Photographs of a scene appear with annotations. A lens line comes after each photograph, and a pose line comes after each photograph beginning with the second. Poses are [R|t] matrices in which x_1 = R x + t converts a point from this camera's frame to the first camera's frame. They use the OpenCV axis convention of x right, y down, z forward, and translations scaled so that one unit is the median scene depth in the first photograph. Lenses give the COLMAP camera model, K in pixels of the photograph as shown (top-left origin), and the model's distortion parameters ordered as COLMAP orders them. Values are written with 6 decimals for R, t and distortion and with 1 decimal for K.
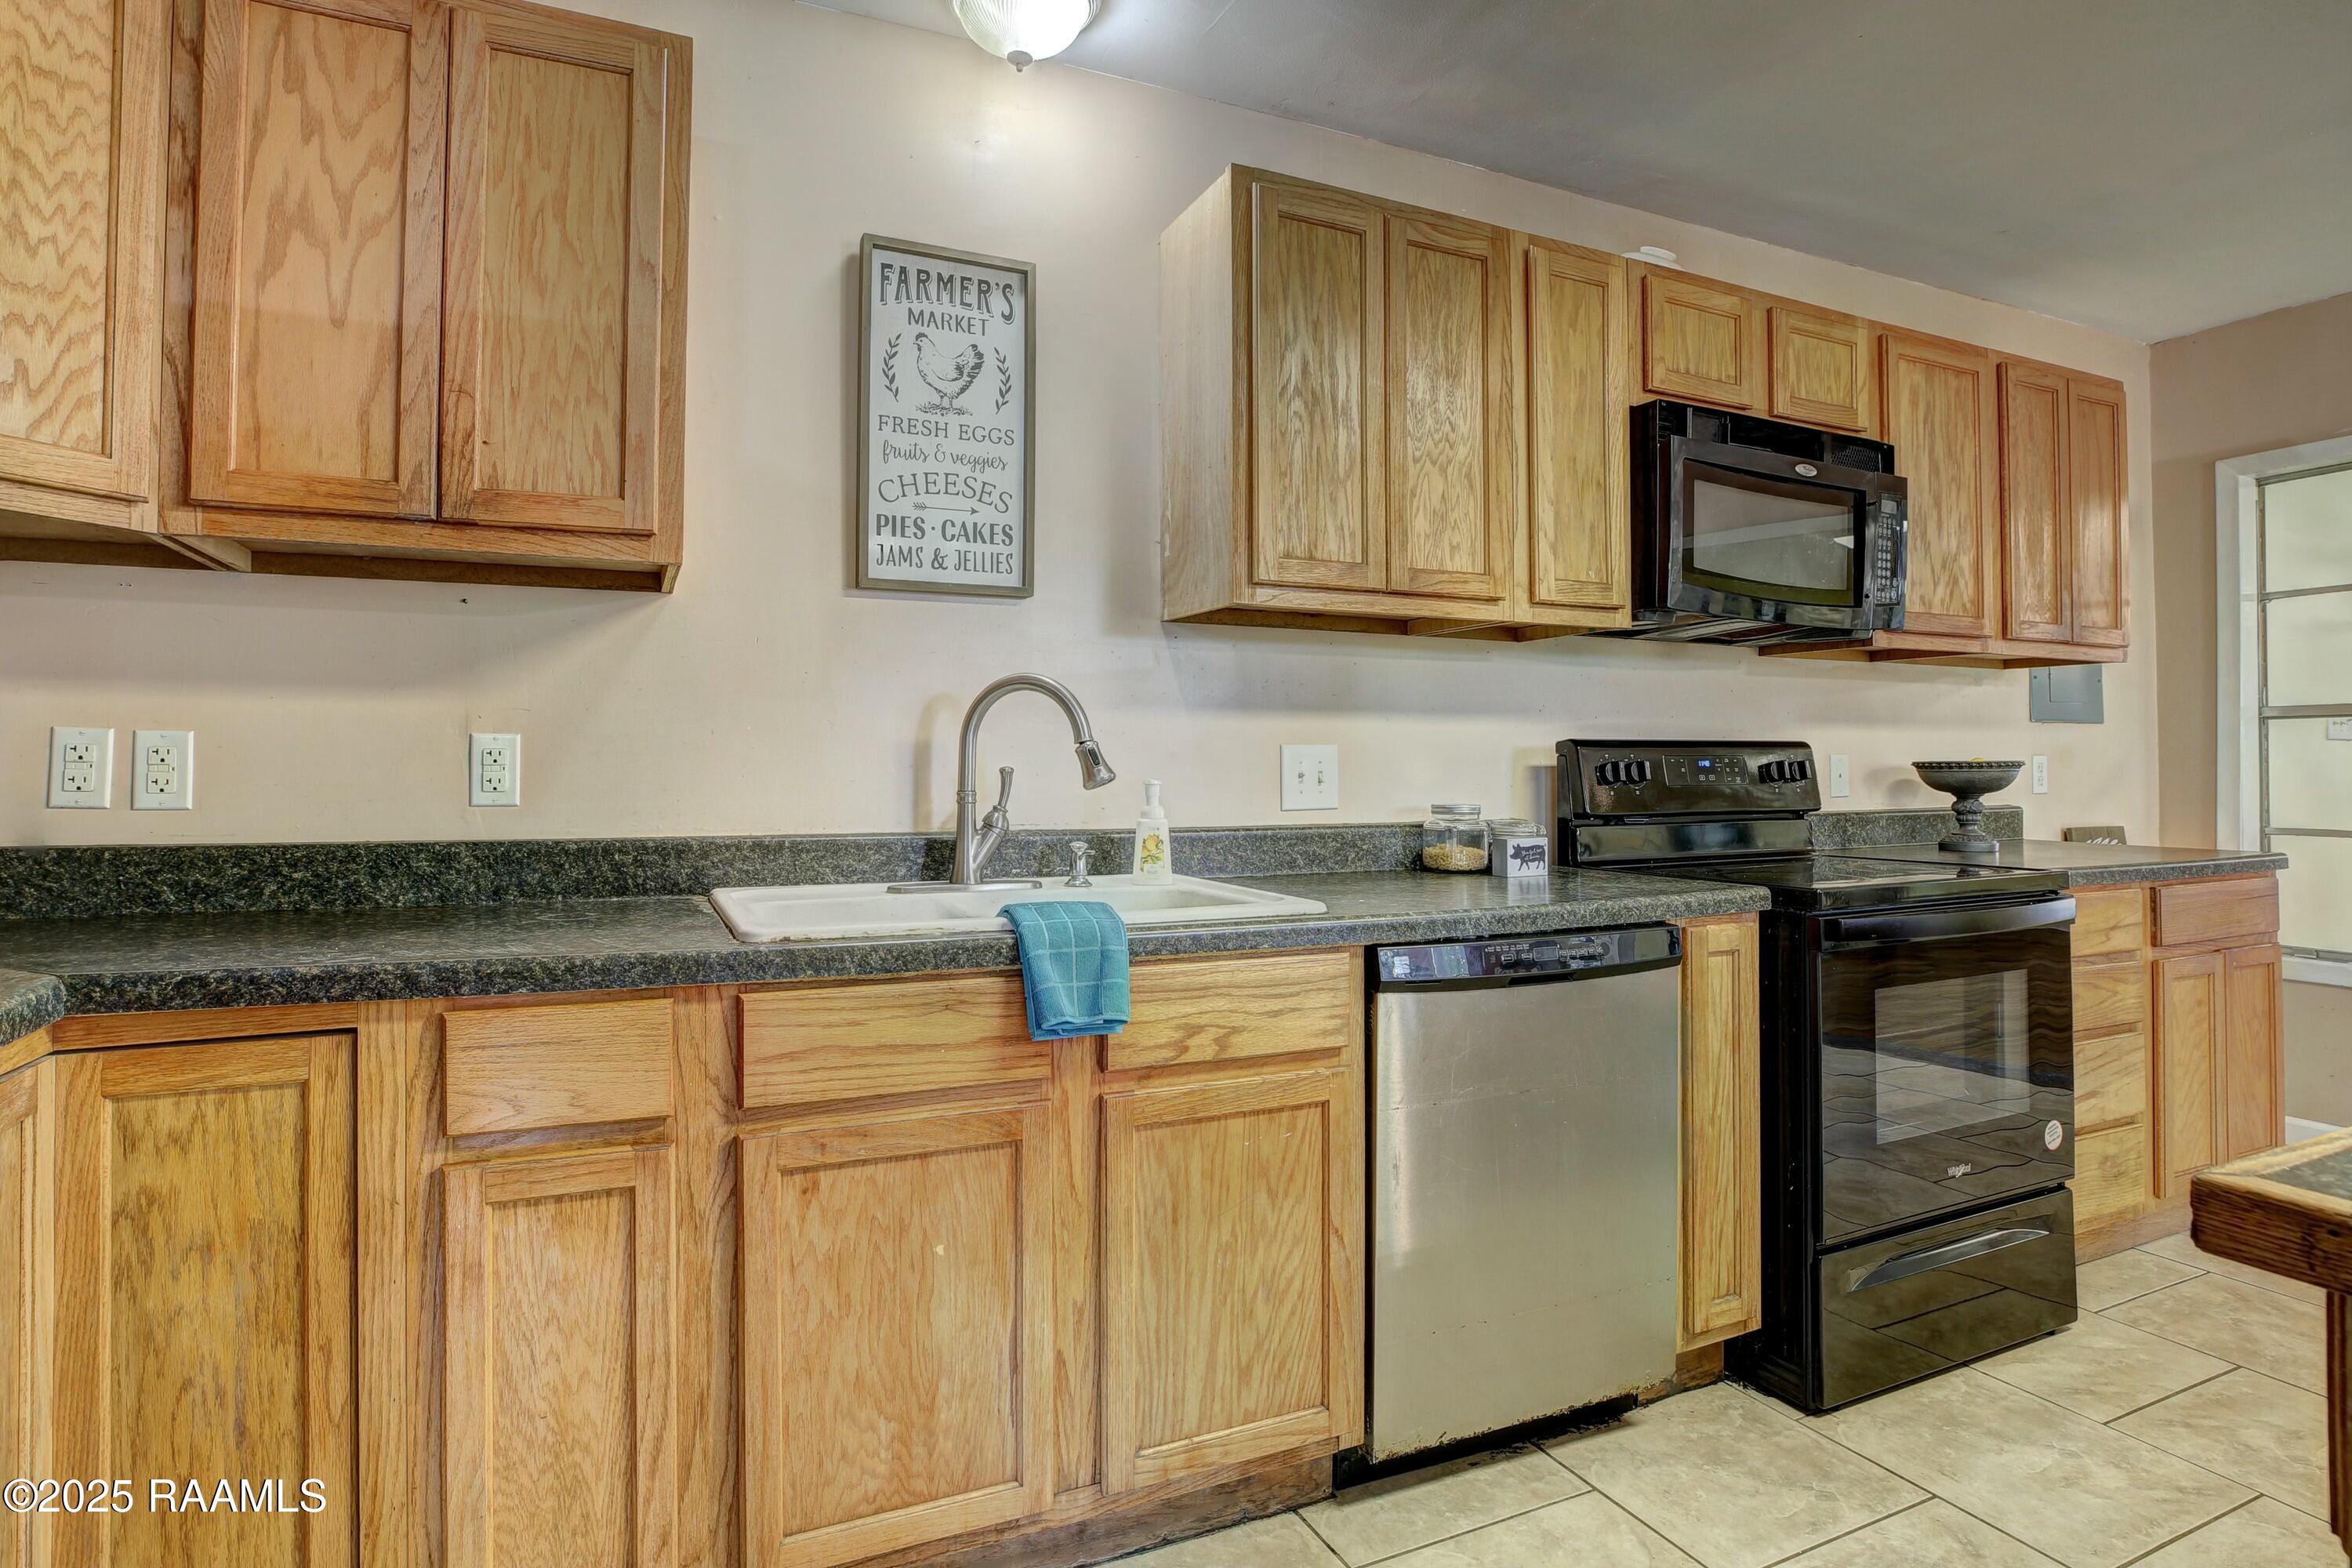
lens RADIAL K [[1132.6, 0, 1182.1], [0, 1132.6, 733.3], [0, 0, 1]] dist [-0.002718, -0.000077]
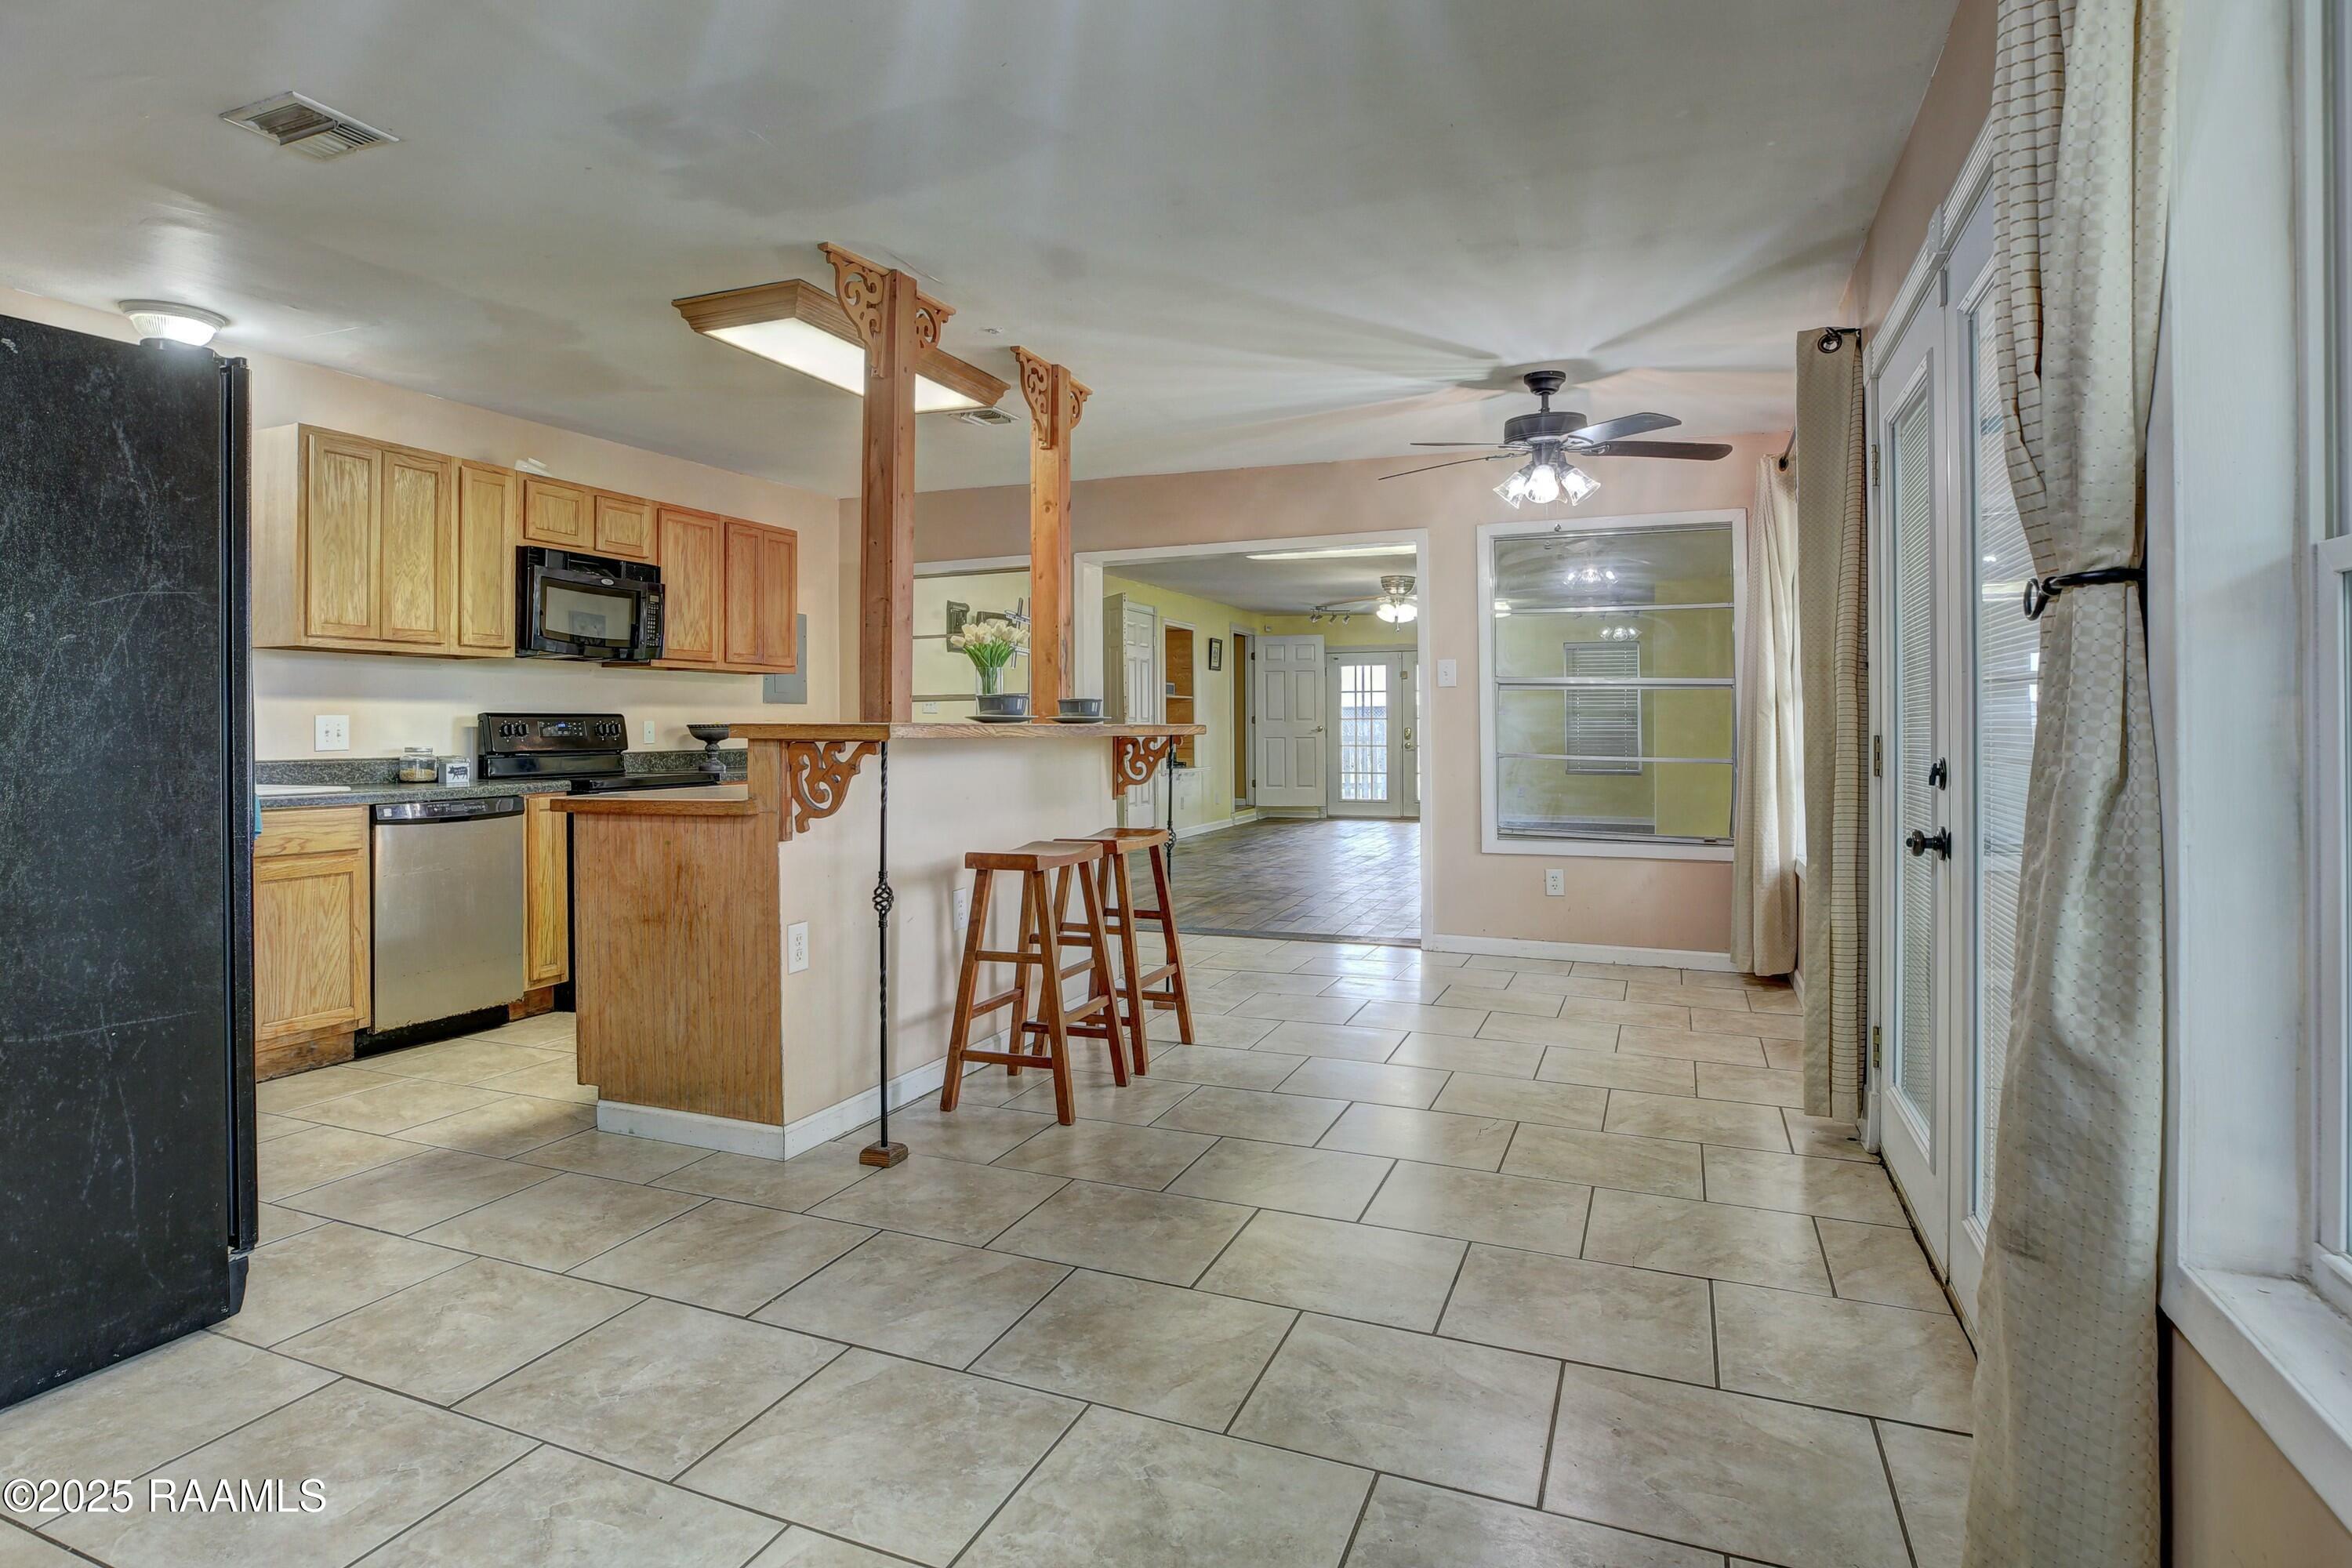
lens RADIAL K [[1267.9, 0, 1135.9], [0, 1267.9, 716.3], [0, 0, 1]] dist [-0.053981, 0.000682]
pose [[0.740744, 0.002944, 0.671781, -0.277084], [-0.013338, 0.999858, 0.010326, -0.026840], [-0.671655, -0.016608, 0.740678, -1.387327]]
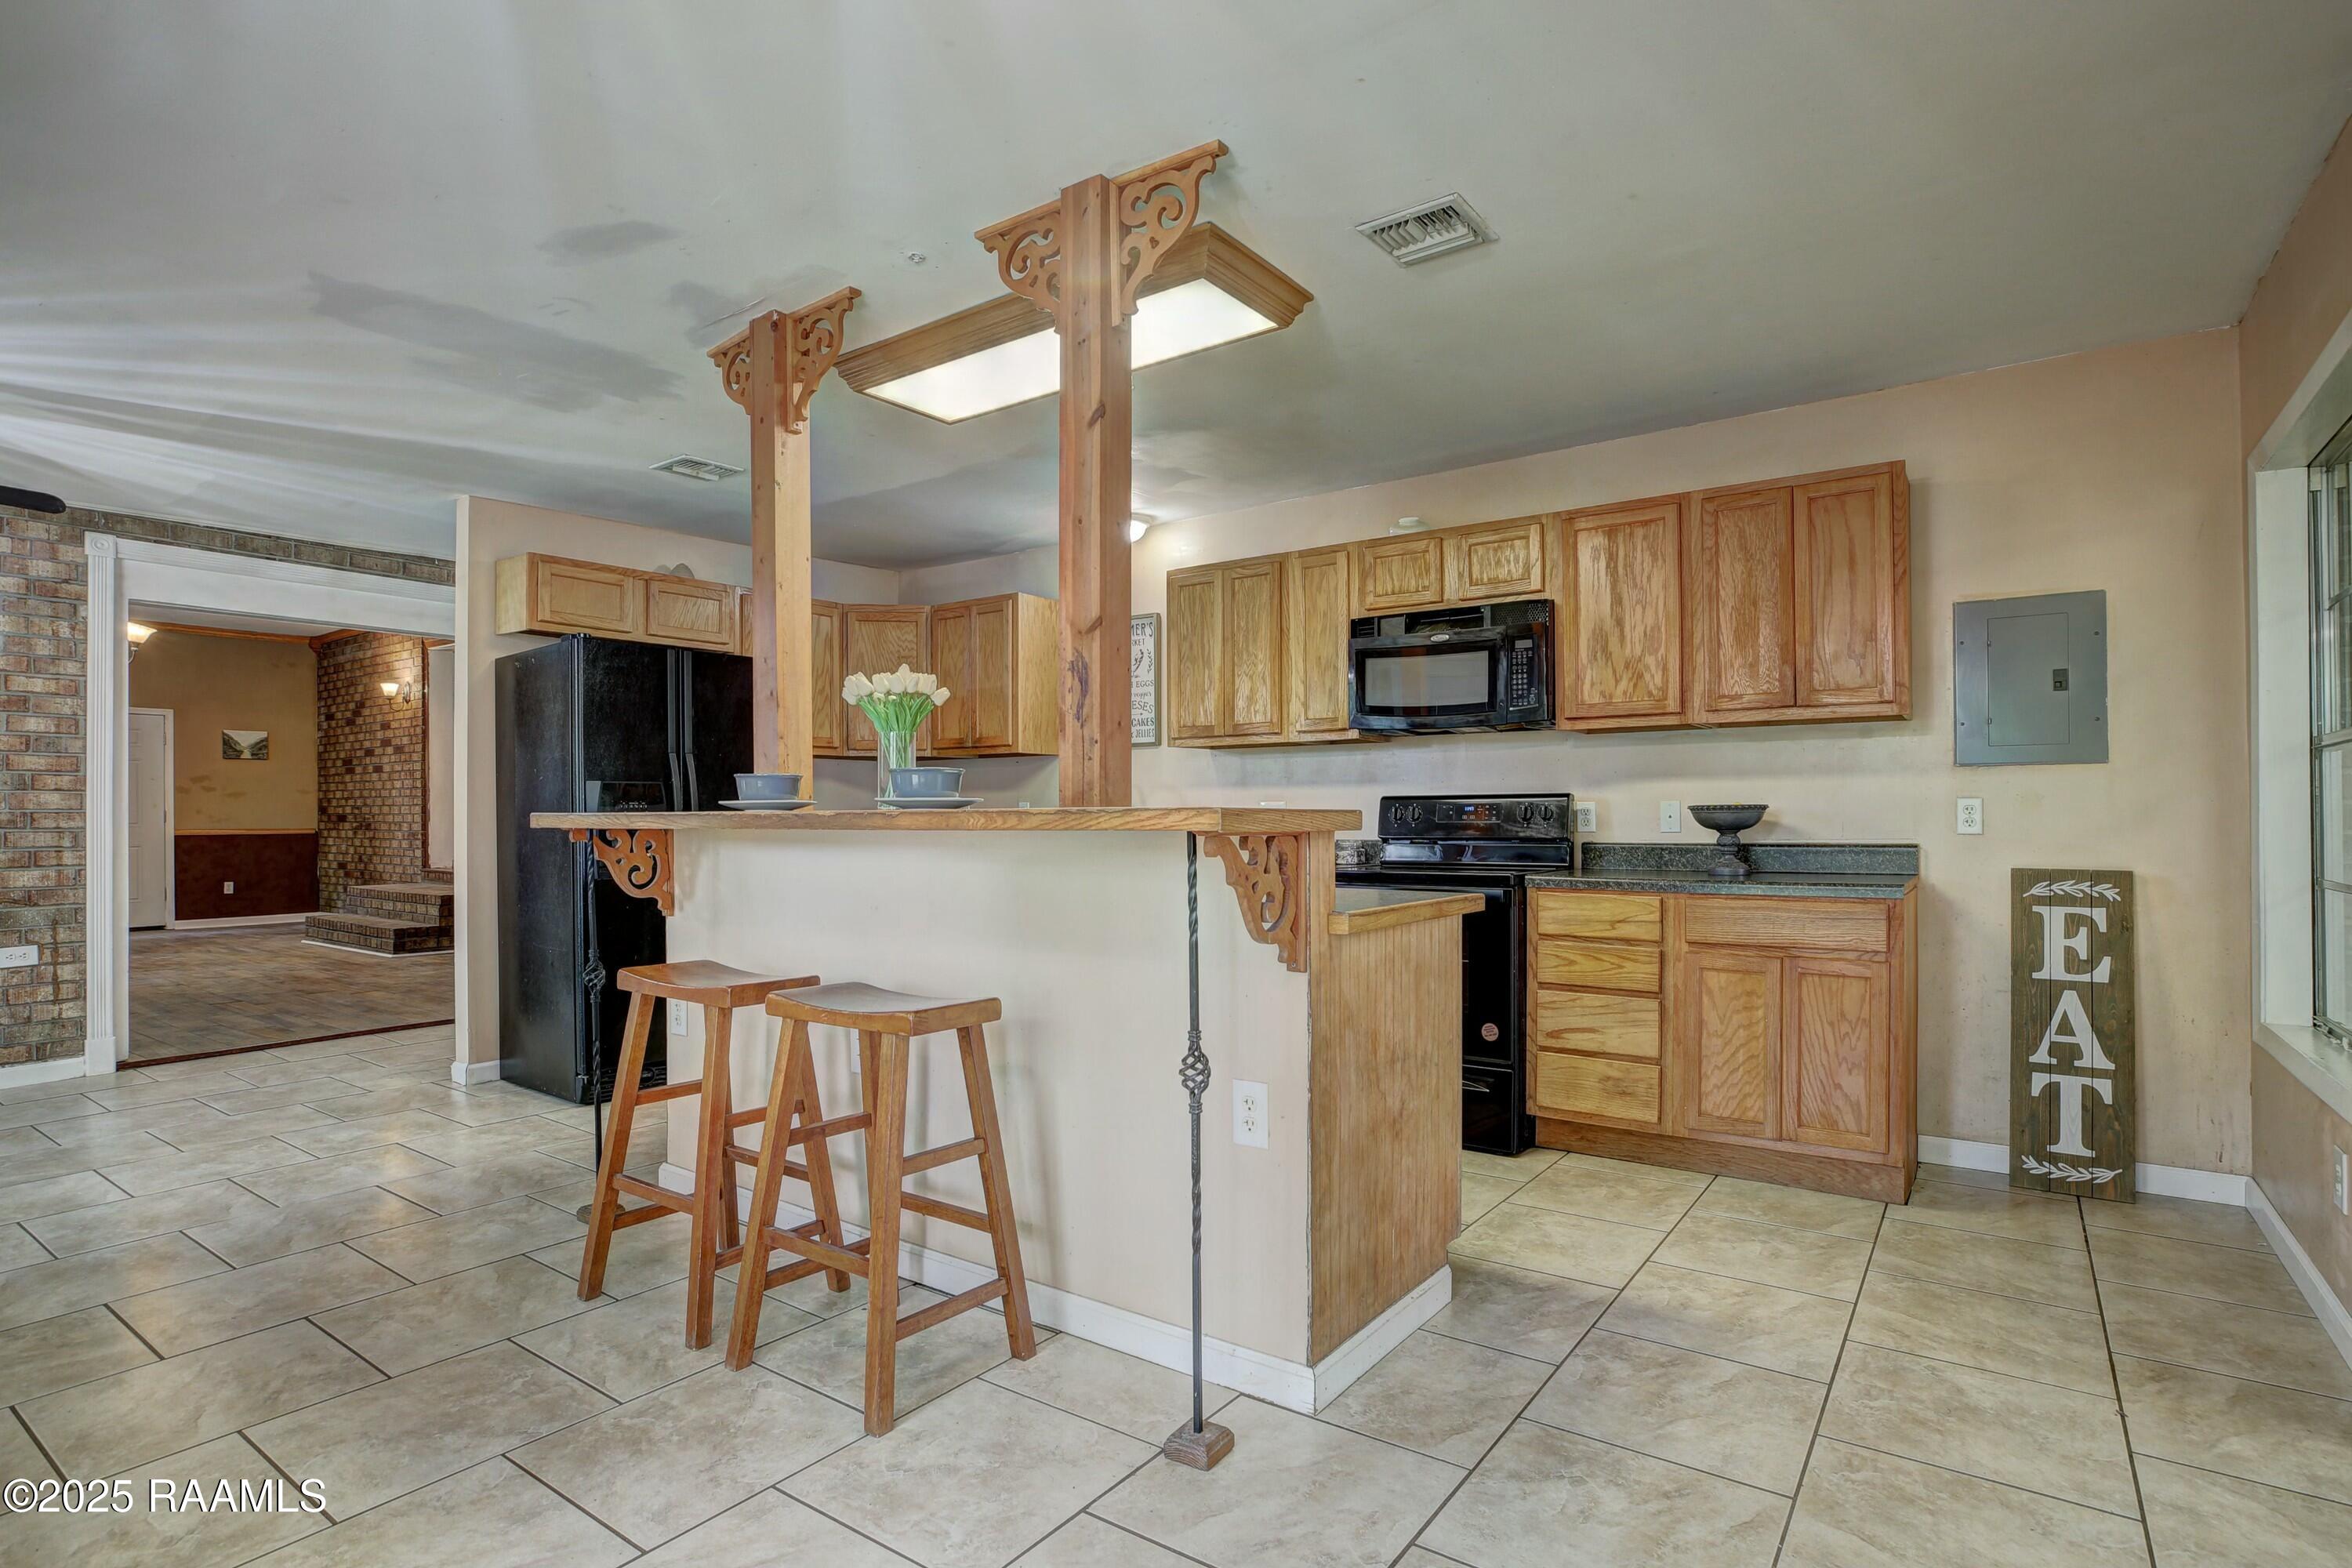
lens RADIAL K [[1151.7, 0, 1121.5], [0, 1151.7, 805.9], [0, 0, 1]] dist [-0.040859, 0.015316]
pose [[0.482071, -0.011357, -0.876059, 1.918206], [0.025990, 0.999661, 0.001342, 0.008005], [0.875747, -0.023416, 0.482203, -0.285005]]
